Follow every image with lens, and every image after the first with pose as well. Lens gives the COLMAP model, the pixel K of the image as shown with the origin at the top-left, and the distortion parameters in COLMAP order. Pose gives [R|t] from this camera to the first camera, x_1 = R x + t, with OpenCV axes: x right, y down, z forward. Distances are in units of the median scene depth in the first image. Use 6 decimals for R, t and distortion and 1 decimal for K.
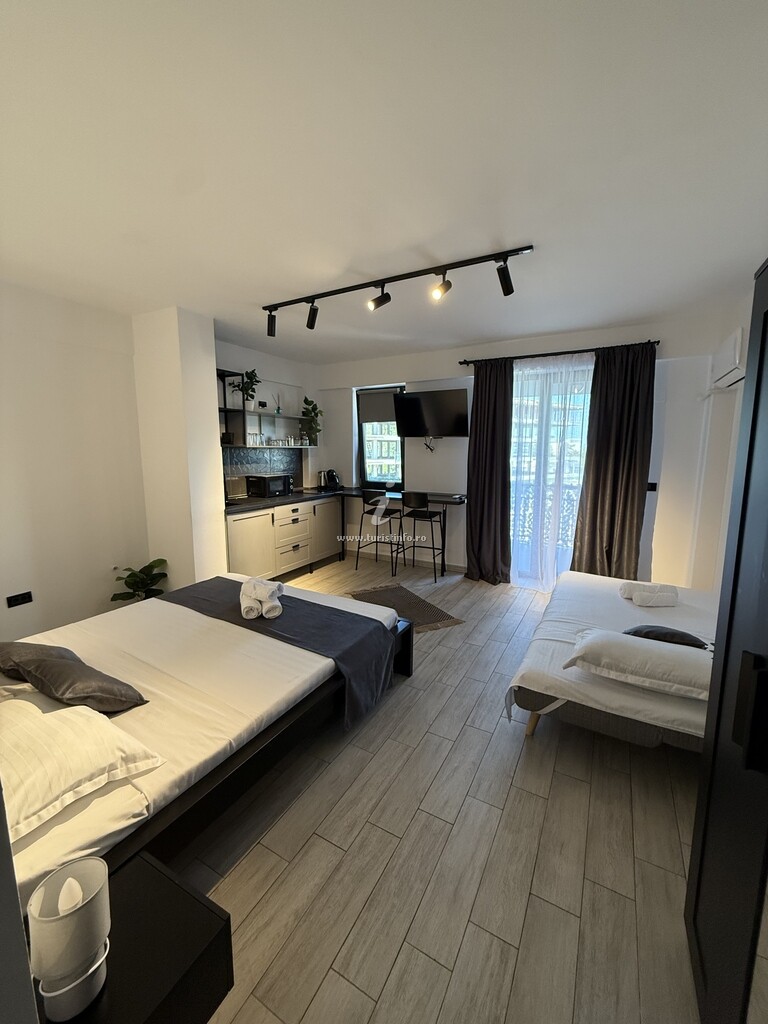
lens RADIAL K [[415.1, 0, 378.2], [0, 415.1, 510.2], [0, 0, 1]] dist [0.017962, 0.000023]
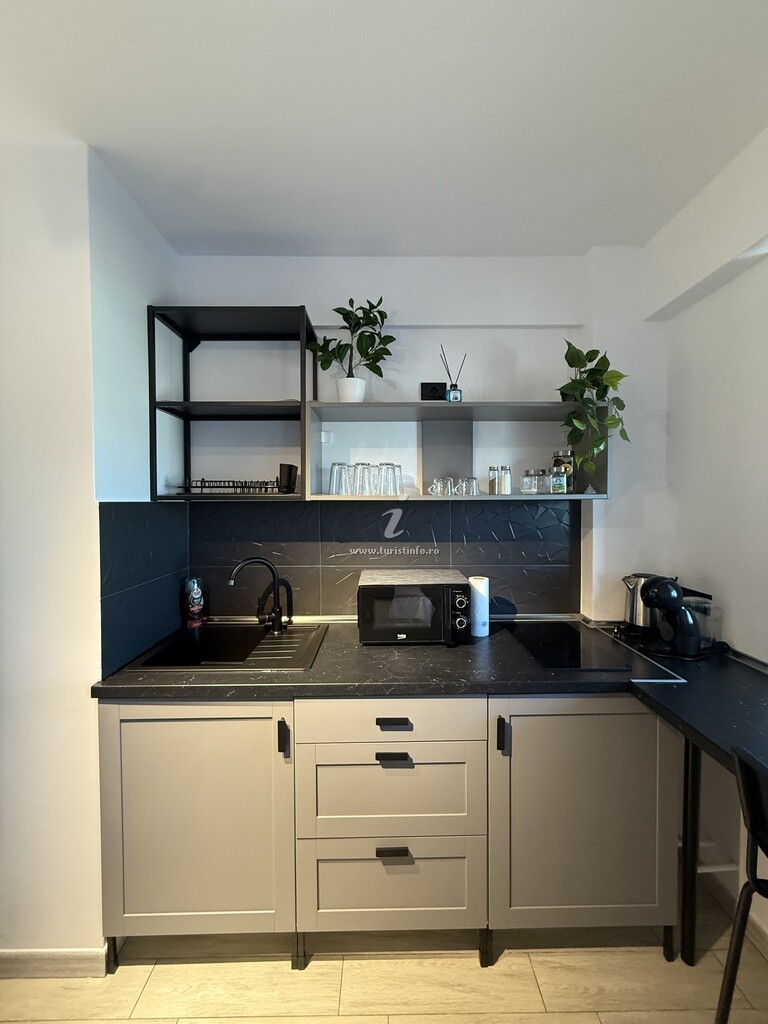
lens RADIAL K [[407.0, 0, 385.5], [0, 407.0, 507.2], [0, 0, 1]] dist [-0.000080, 0.000046]
pose [[0.504650, 0.017661, -0.863143, 0.031940], [-0.122172, 0.991190, -0.051149, -0.131373], [0.854636, 0.131264, 0.502362, 0.850438]]
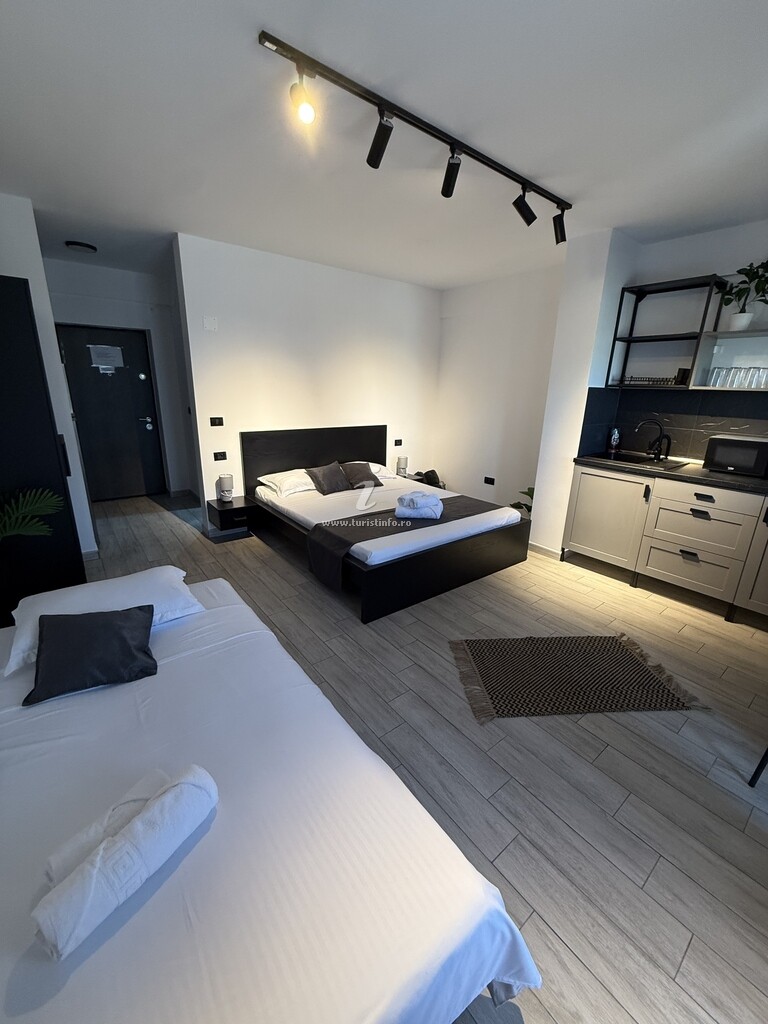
lens RADIAL K [[407.0, 0, 385.5], [0, 407.0, 507.2], [0, 0, 1]] dist [-0.000080, 0.000046]
pose [[-0.378432, 0.258654, -0.888756, 0.511123], [-0.159222, 0.927663, 0.337773, -0.114030], [0.911832, 0.269333, -0.309874, 0.776139]]
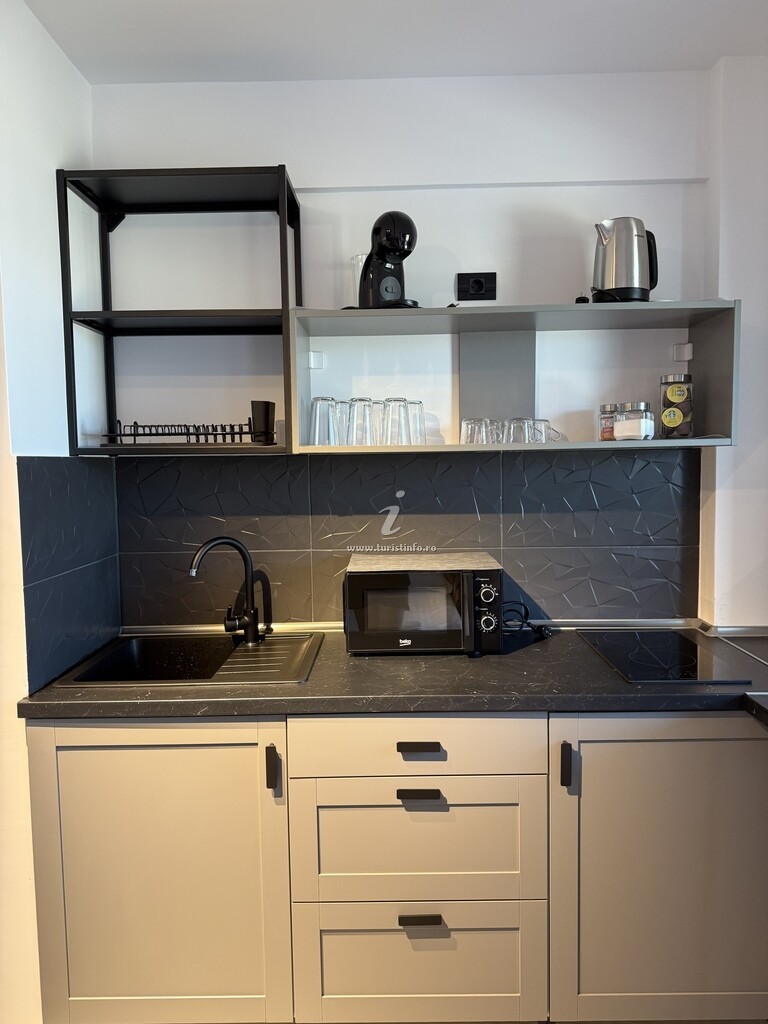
lens RADIAL K [[718.1, 0, 384.0], [0, 718.1, 512.0], [0, 0, 1]] dist [0.094516, -0.158549]
pose [[0.483830, 0.061751, -0.872981, 0.102725], [-0.112885, 0.993578, 0.007717, -0.120927], [0.867851, 0.094813, 0.487694, 0.806737]]
